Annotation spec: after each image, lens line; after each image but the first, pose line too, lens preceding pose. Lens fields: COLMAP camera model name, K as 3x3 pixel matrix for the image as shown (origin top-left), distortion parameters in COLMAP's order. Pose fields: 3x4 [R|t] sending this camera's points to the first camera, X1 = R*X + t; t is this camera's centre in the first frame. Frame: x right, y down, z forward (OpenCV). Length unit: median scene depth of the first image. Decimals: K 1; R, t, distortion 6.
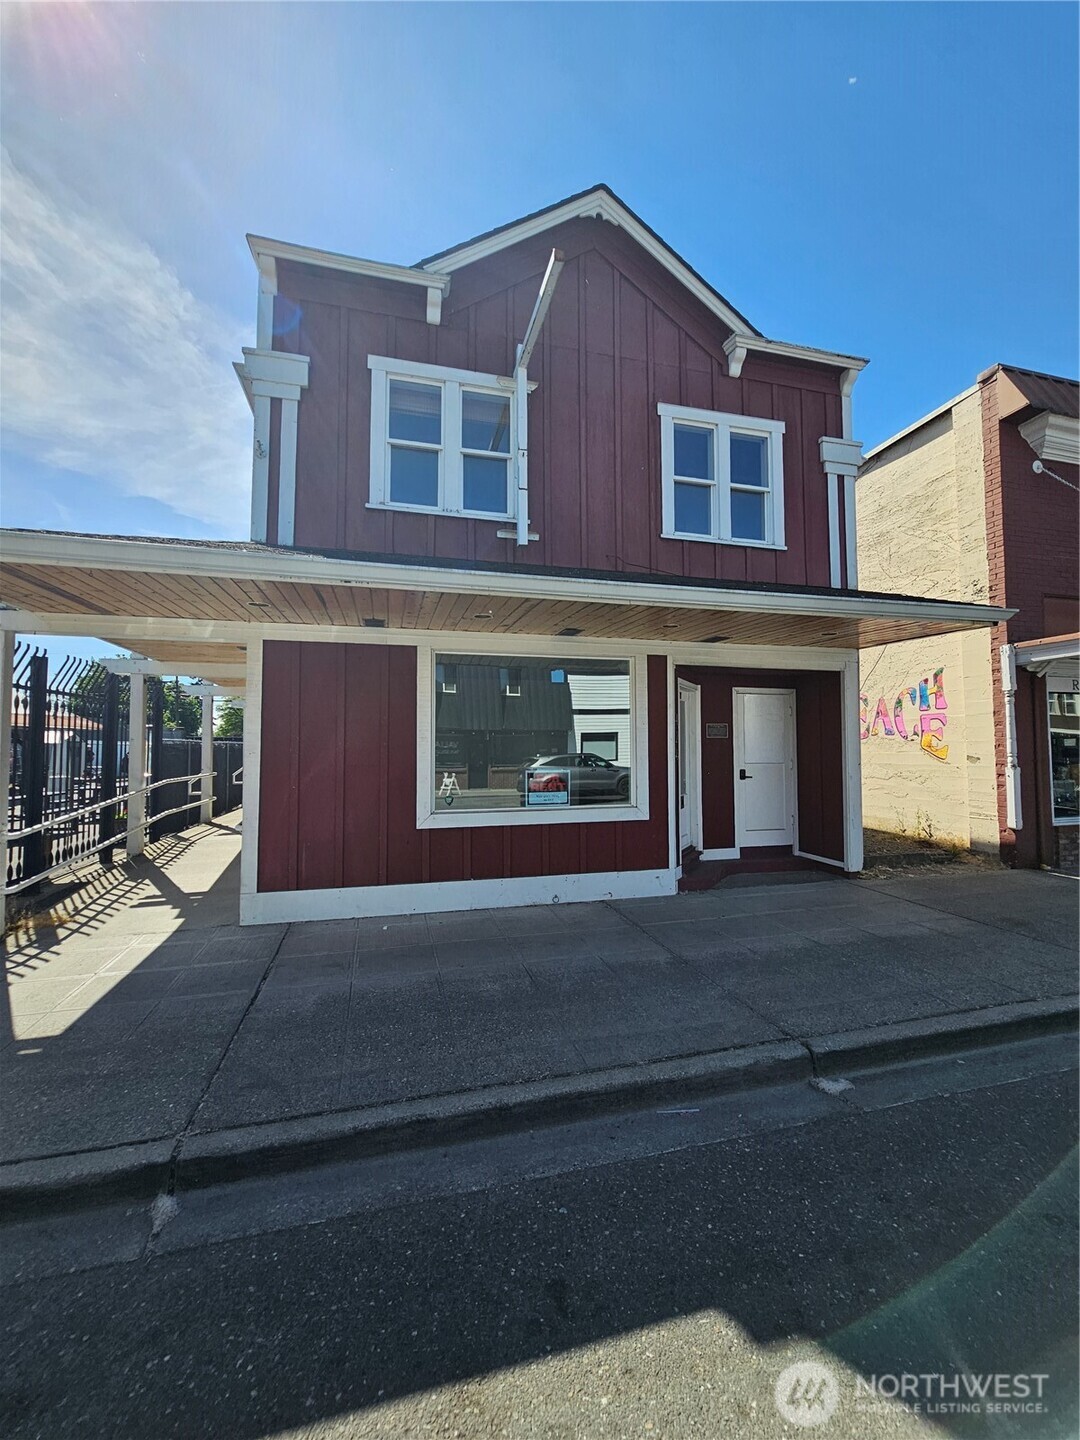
lens RADIAL K [[587.1, 0, 541.9], [0, 587.1, 716.7], [0, 0, 1]] dist [-0.000094, 0.000207]
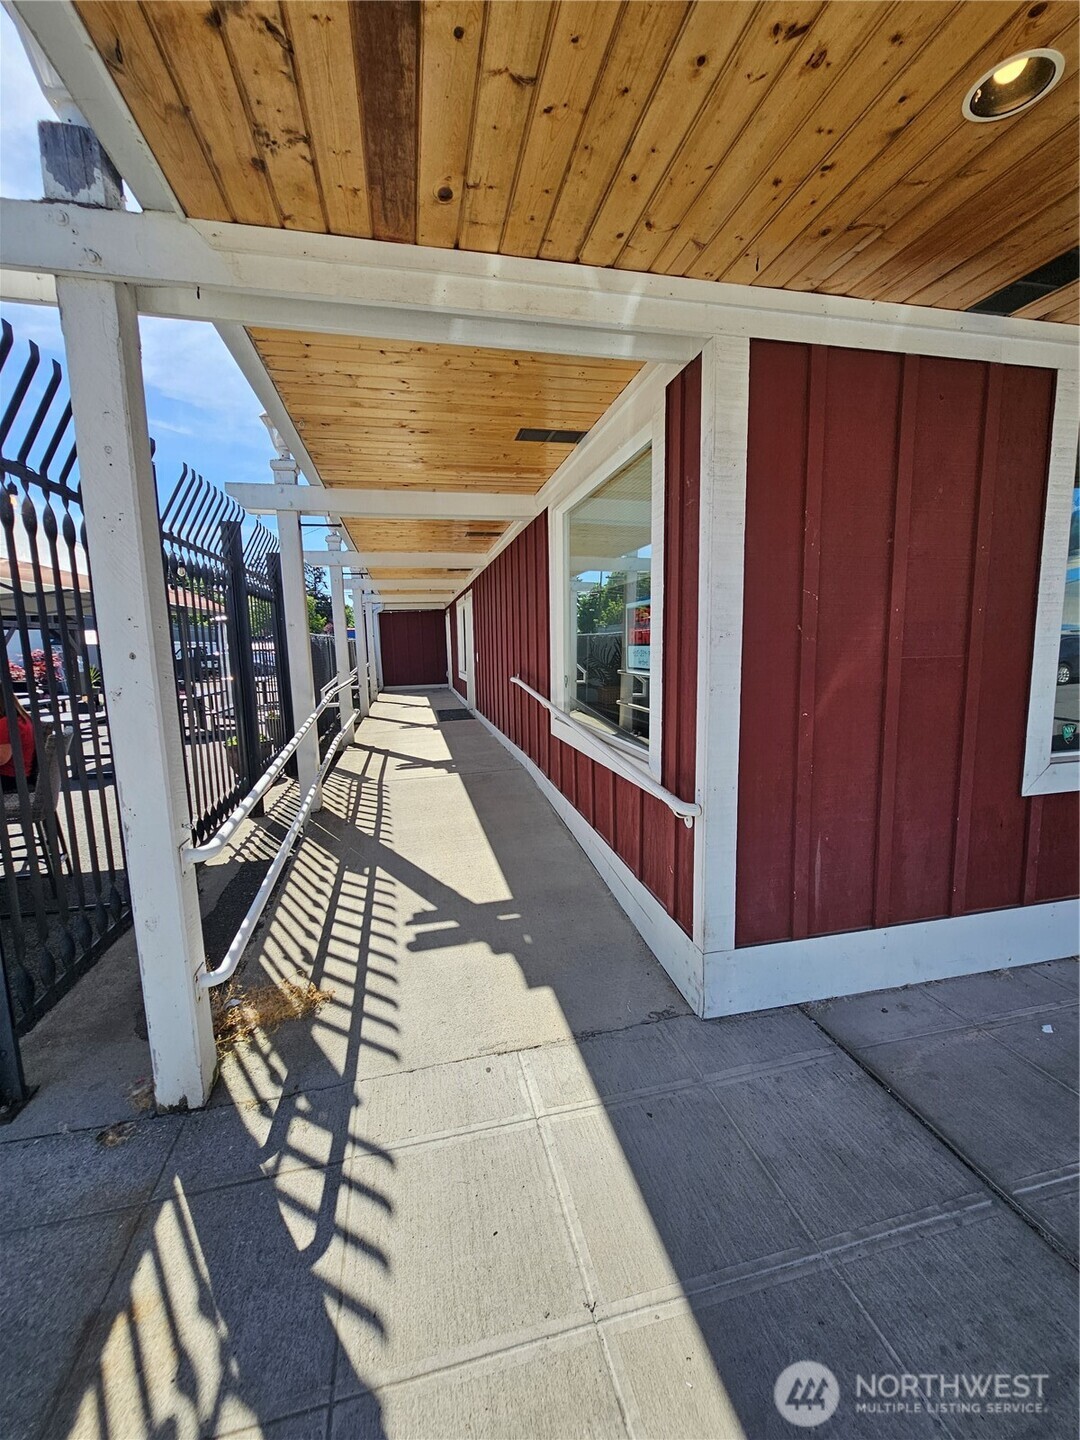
lens RADIAL K [[587.1, 0, 543.4], [0, 587.1, 716.0], [0, 0, 1]] dist [-0.000094, 0.000207]
pose [[0.999466, -0.015988, -0.028495, -0.666272], [0.020888, 0.983270, 0.180954, 0.043327], [0.025125, -0.181452, 0.983079, 0.634721]]
